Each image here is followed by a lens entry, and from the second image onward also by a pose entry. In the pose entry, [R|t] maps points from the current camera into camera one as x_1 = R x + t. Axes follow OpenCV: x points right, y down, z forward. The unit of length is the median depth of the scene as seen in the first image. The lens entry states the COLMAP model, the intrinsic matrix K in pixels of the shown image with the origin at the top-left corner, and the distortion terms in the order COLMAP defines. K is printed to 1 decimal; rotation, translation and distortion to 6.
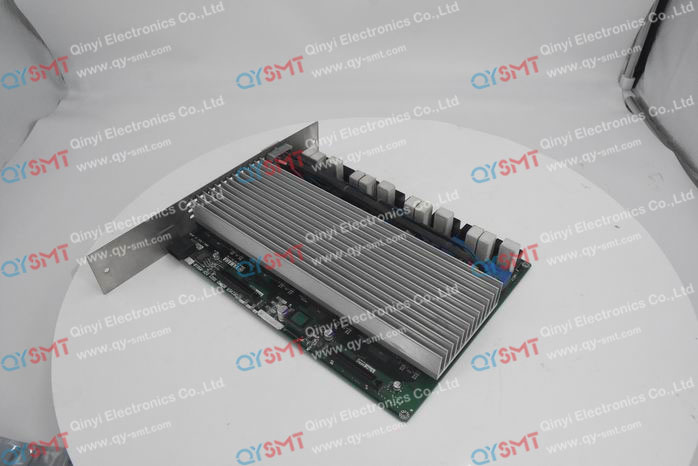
lens RADIAL K [[340.0, 0, 349.0], [0, 340.0, 233.0], [0, 0, 1]] dist [0.000180, 0.000194]
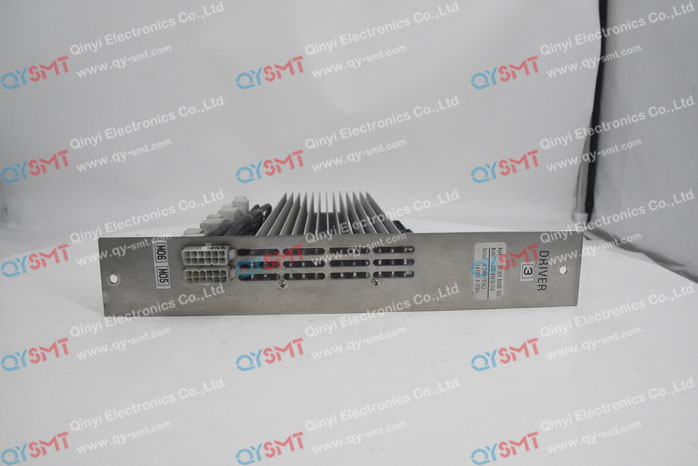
lens RADIAL K [[340.0, 0, 349.0], [0, 340.0, 233.0], [0, 0, 1]] dist [0.000180, 0.000194]
pose [[1.000000, 0.000039, 0.000053, -0.000060], [-0.000039, 1.000000, 0.000057, -0.553208], [-0.000053, -0.000057, 1.000000, 0.000059]]
